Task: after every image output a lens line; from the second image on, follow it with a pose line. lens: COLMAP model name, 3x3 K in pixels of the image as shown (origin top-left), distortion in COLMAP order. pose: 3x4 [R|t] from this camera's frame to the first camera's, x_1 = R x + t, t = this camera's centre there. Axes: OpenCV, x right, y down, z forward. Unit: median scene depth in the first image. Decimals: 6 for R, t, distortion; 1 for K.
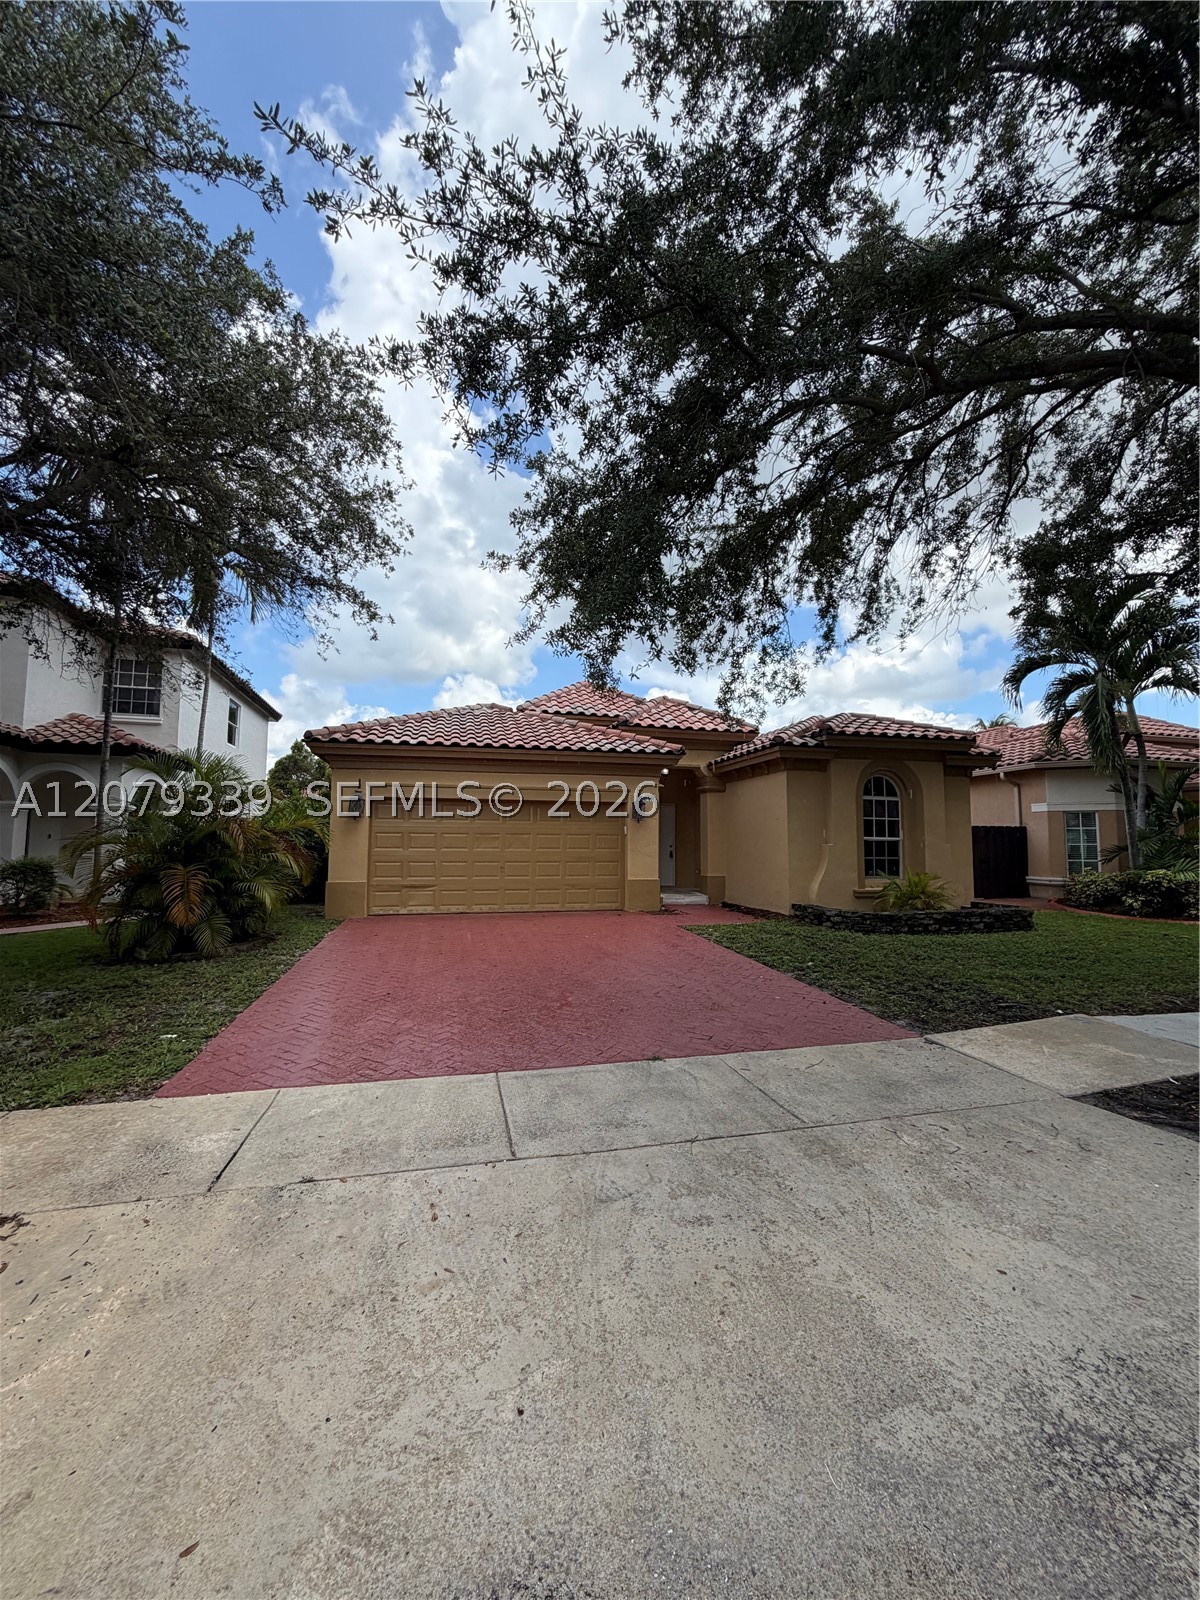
lens RADIAL K [[646.5, 0, 601.6], [0, 646.5, 795.6], [0, 0, 1]] dist [0.016244, 0.000335]
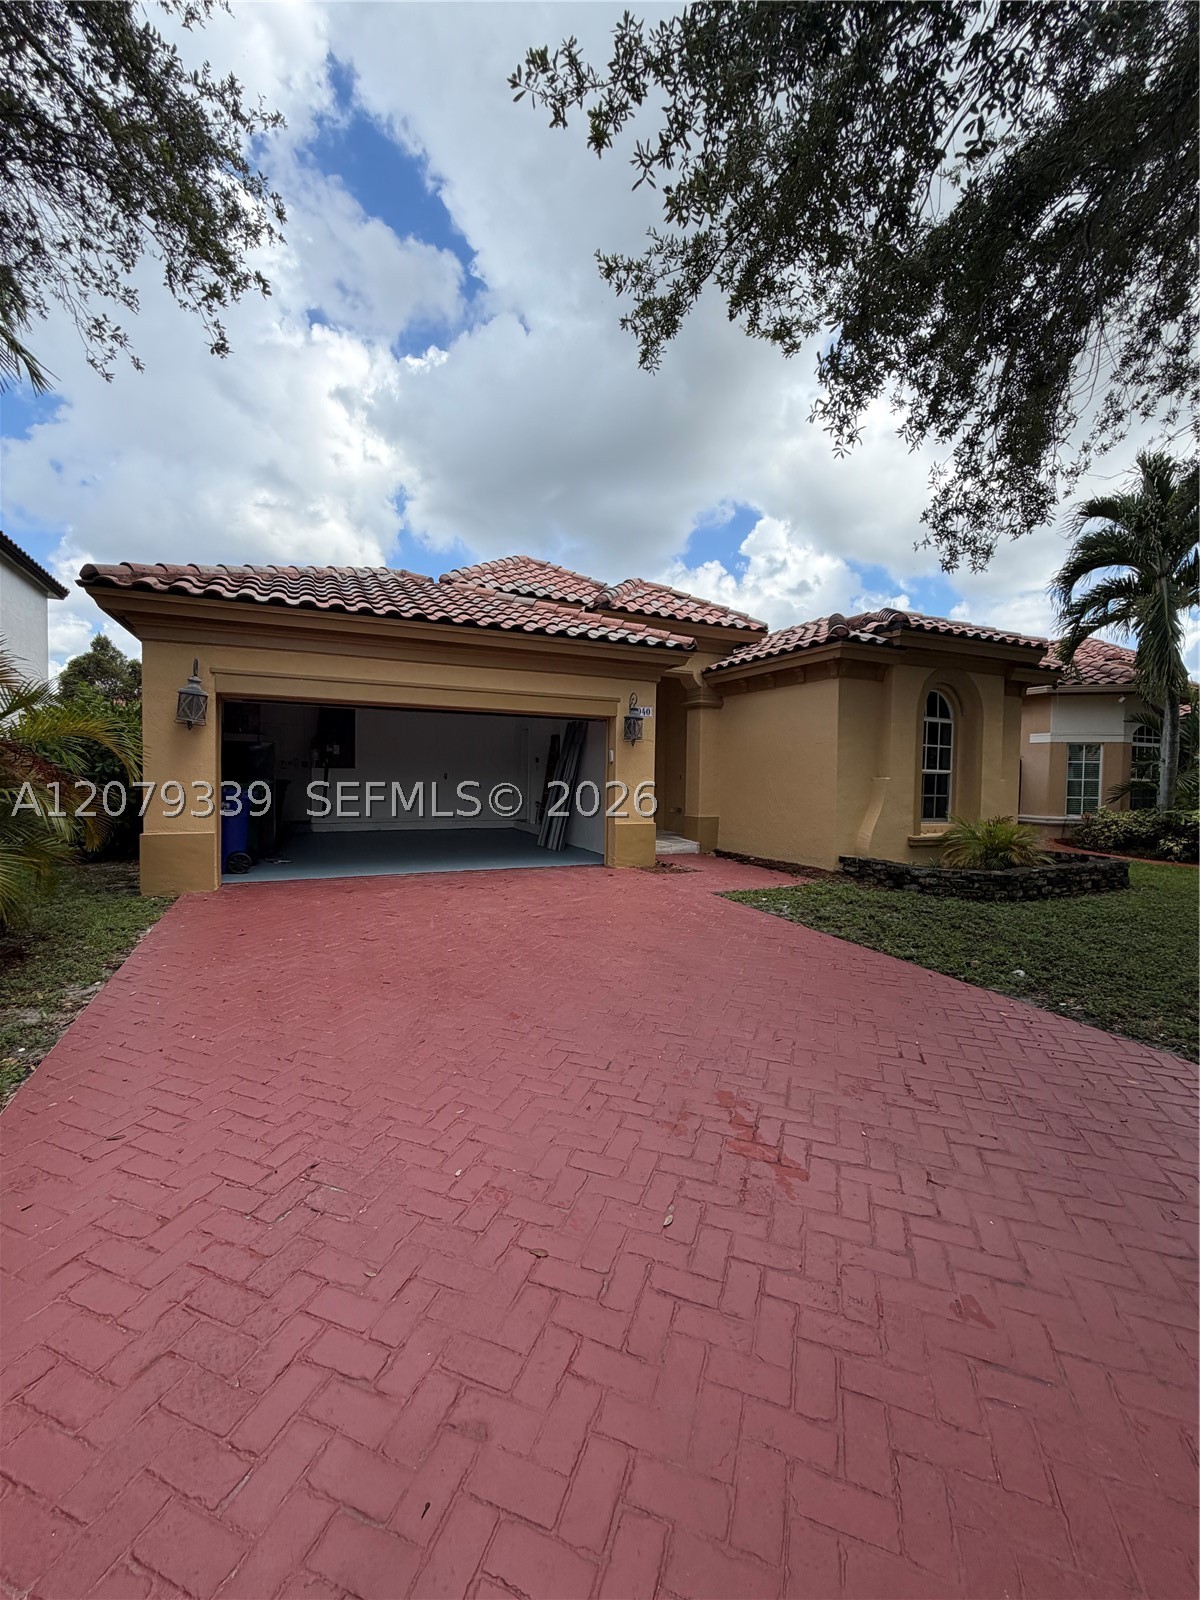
lens RADIAL K [[646.5, 0, 602.9], [0, 646.5, 796.2], [0, 0, 1]] dist [0.016244, 0.000335]
pose [[0.979186, 0.003621, 0.202933, -0.125583], [-0.025596, 0.994061, 0.105771, 0.023960], [-0.201345, -0.108764, 0.973463, 0.320436]]
